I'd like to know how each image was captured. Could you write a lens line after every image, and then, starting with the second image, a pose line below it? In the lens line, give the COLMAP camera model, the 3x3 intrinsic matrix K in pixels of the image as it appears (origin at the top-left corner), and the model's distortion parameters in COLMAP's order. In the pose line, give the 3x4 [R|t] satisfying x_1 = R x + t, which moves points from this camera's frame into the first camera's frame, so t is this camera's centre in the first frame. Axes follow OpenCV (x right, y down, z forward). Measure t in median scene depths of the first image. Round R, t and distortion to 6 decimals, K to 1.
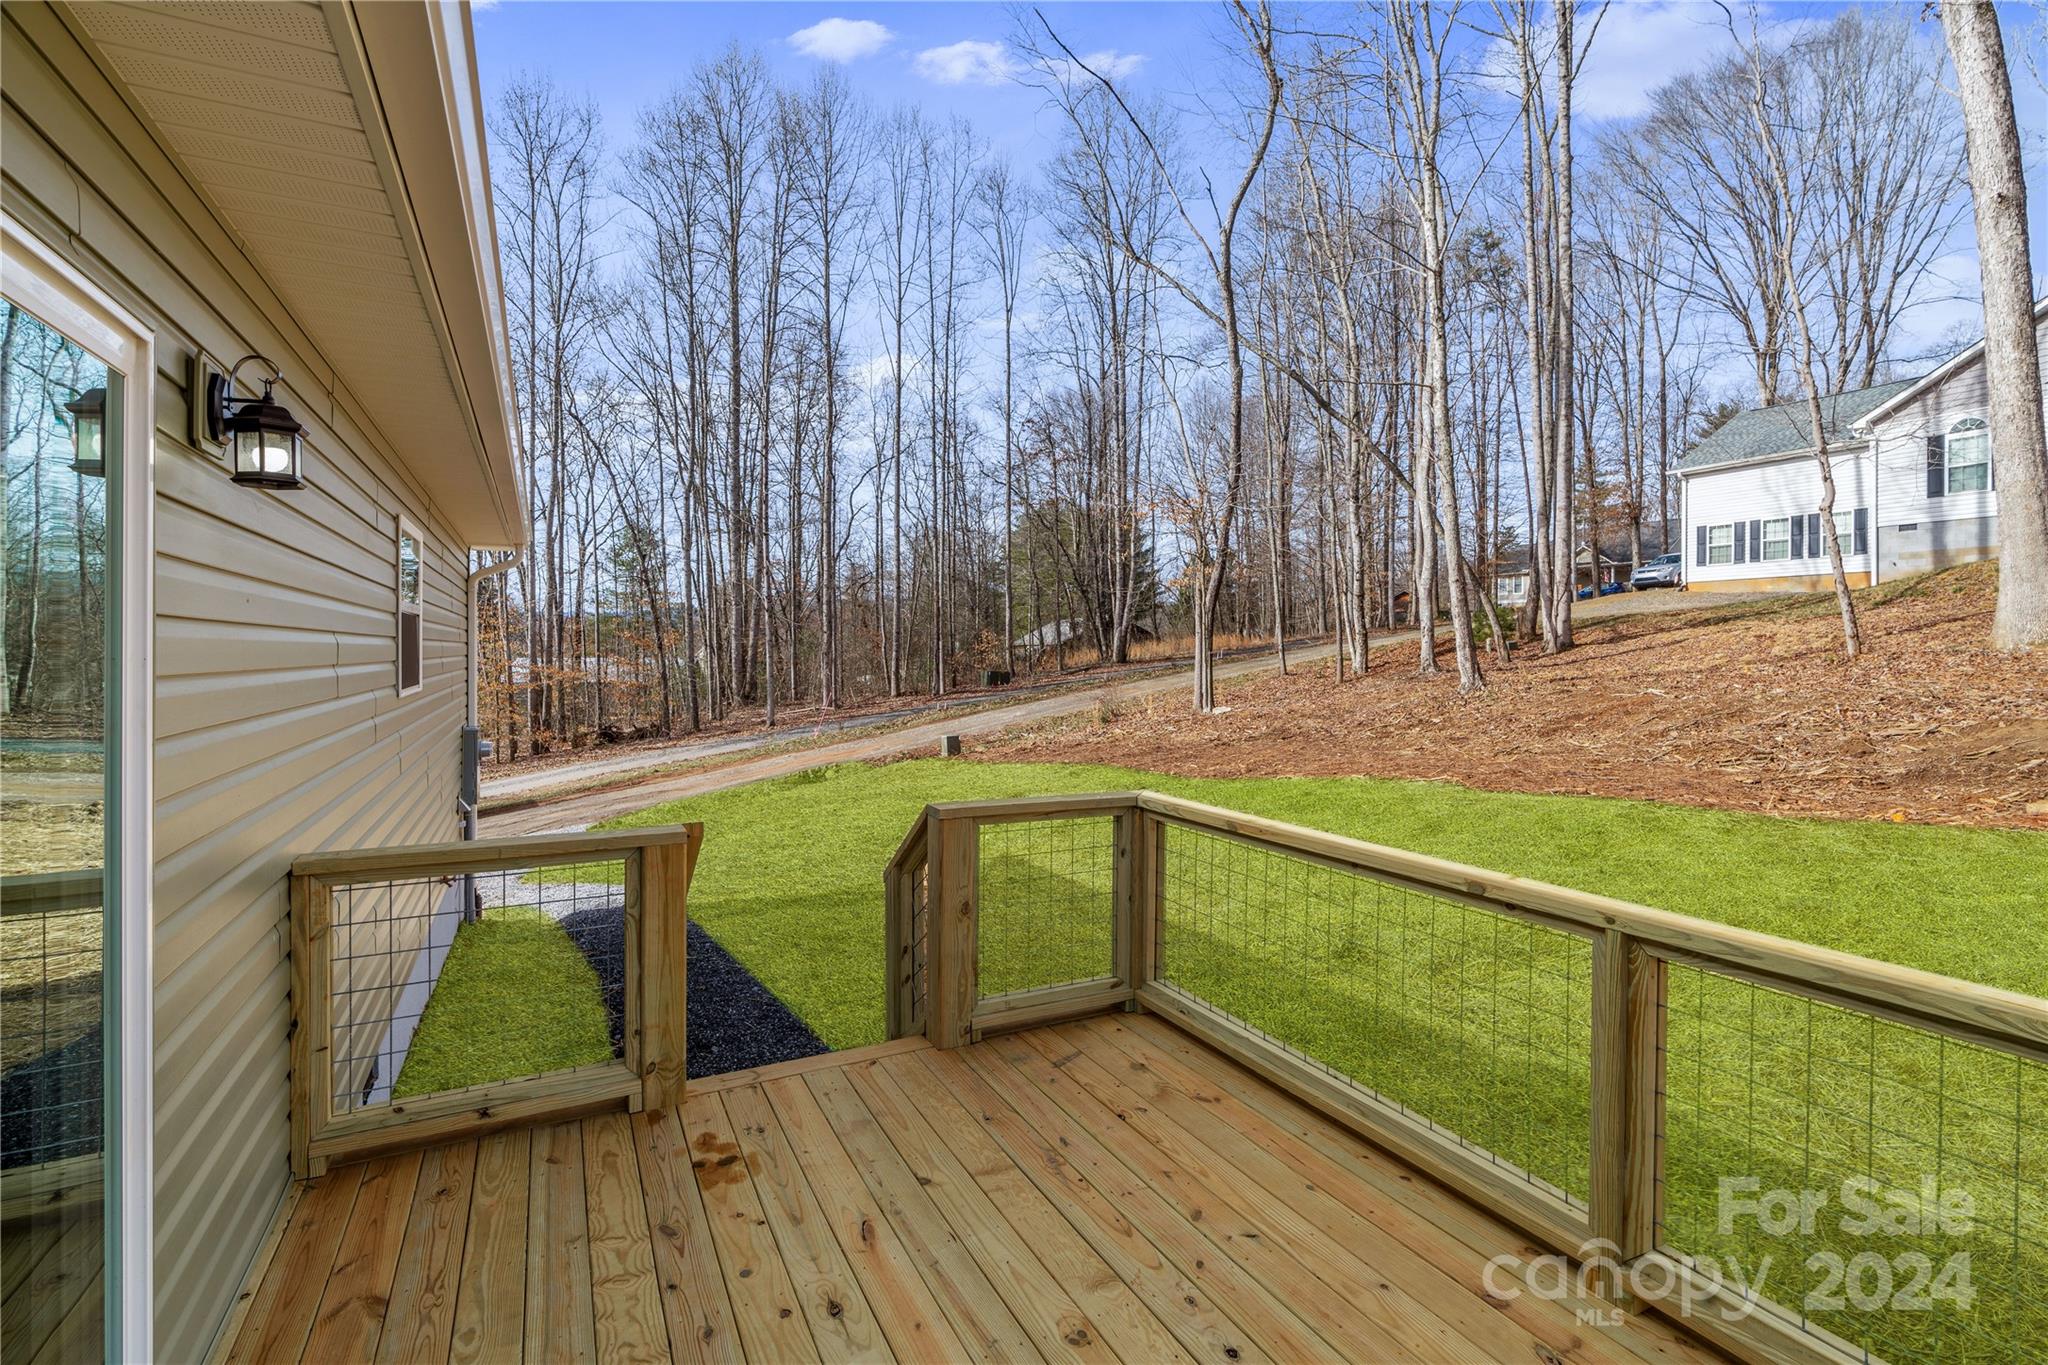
lens RADIAL K [[926.7, 0, 1029.2], [0, 926.7, 652.9], [0, 0, 1]] dist [0.000166, 0.000341]
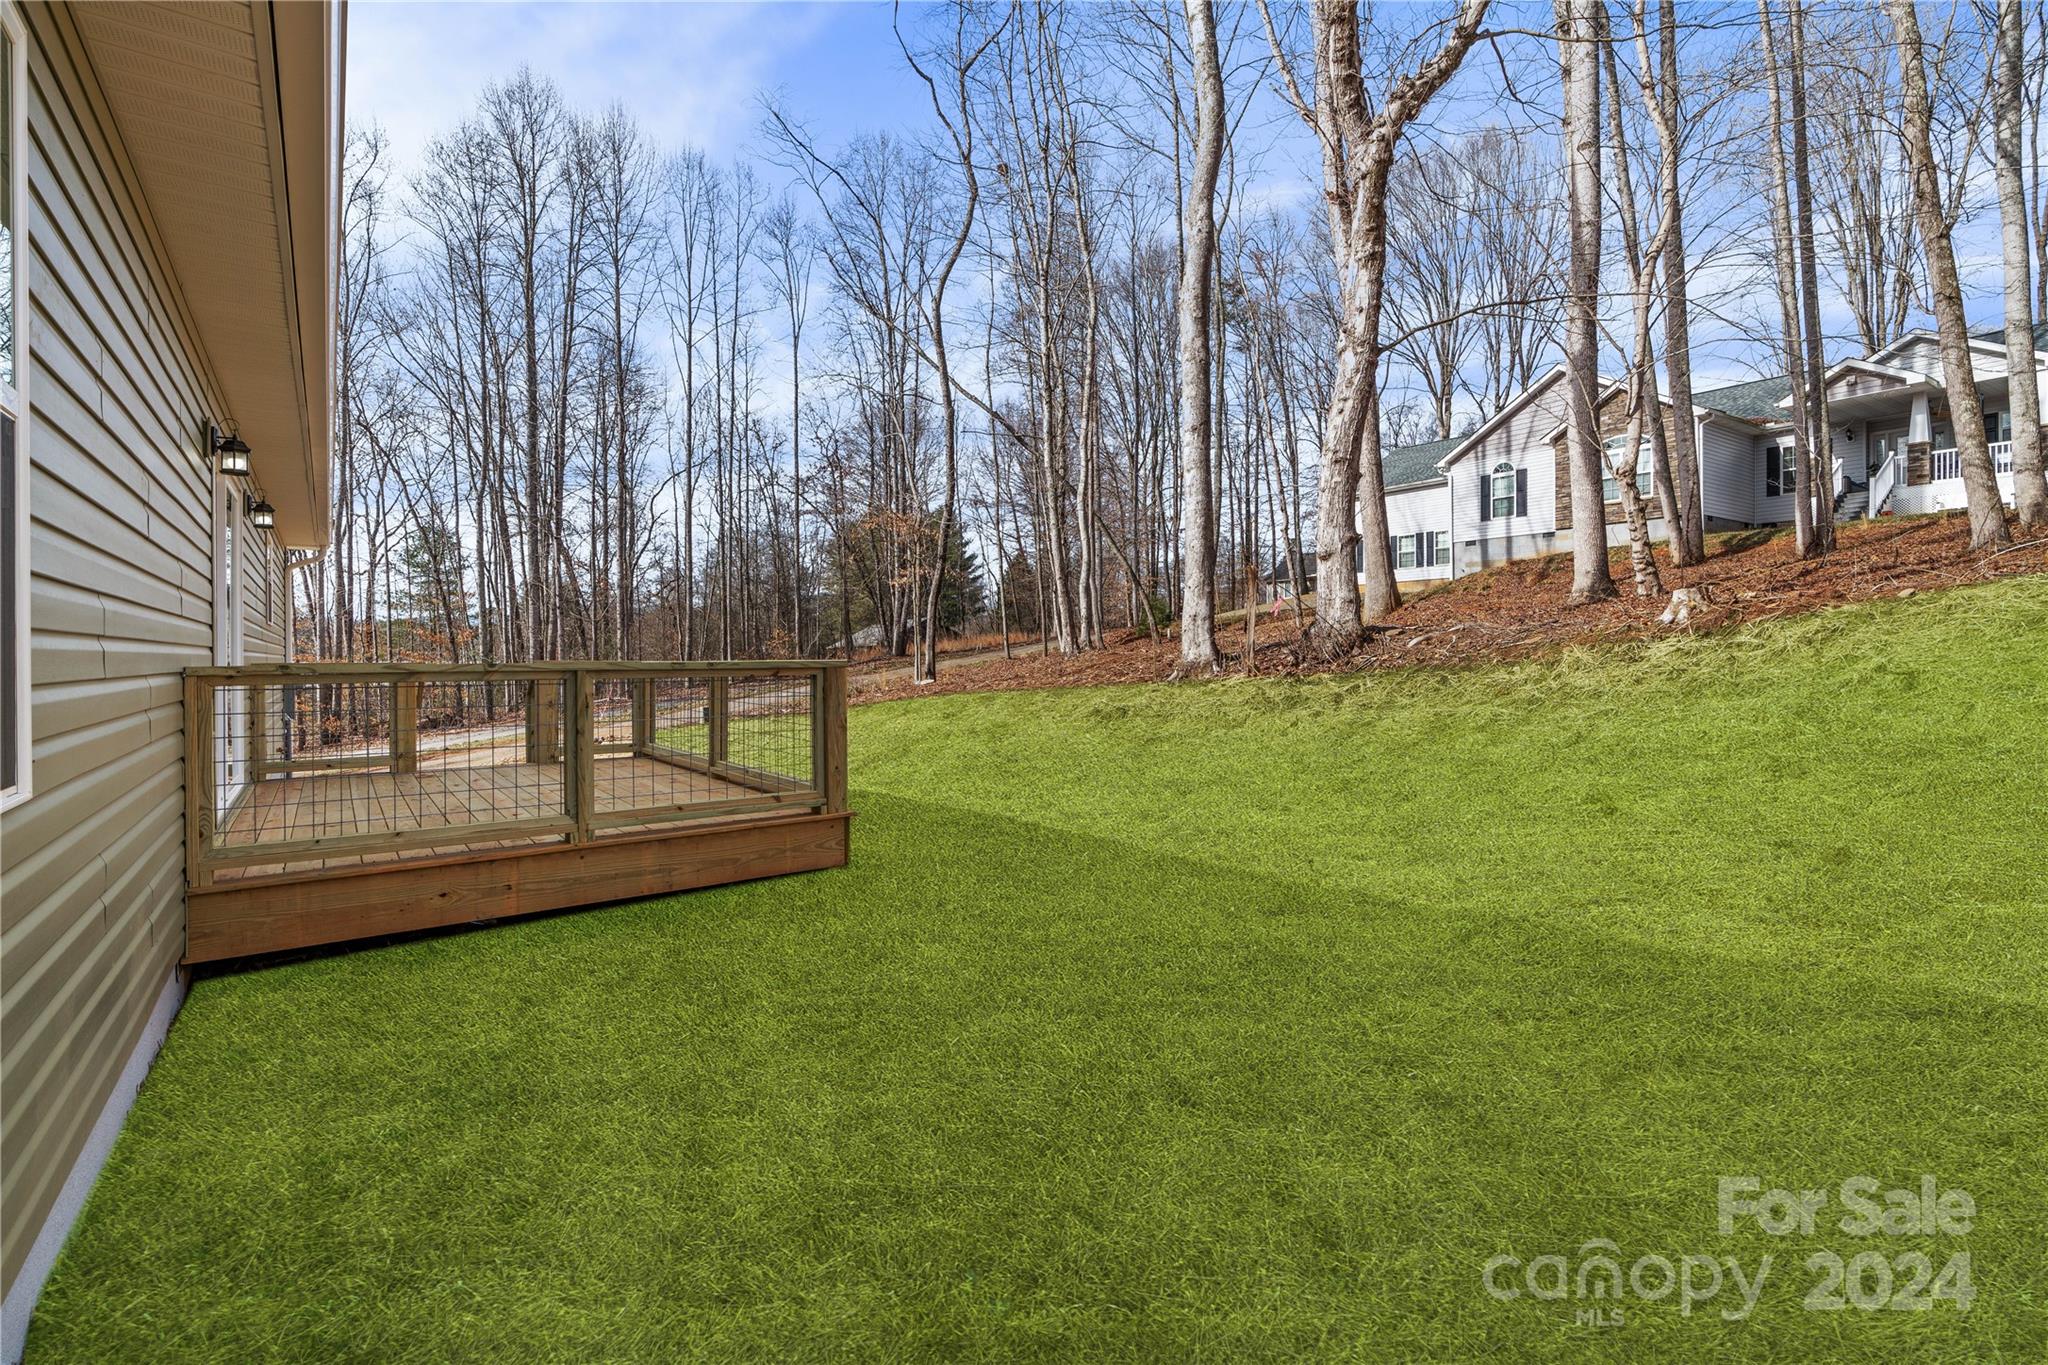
lens RADIAL K [[933.7, 0, 1032.0], [0, 933.7, 663.8], [0, 0, 1]] dist [-0.004999, 0.000280]
pose [[0.986422, -0.010190, 0.163915, 0.067847], [0.009580, 0.999944, 0.004514, 0.016096], [-0.163951, -0.002882, 0.986464, -0.137468]]
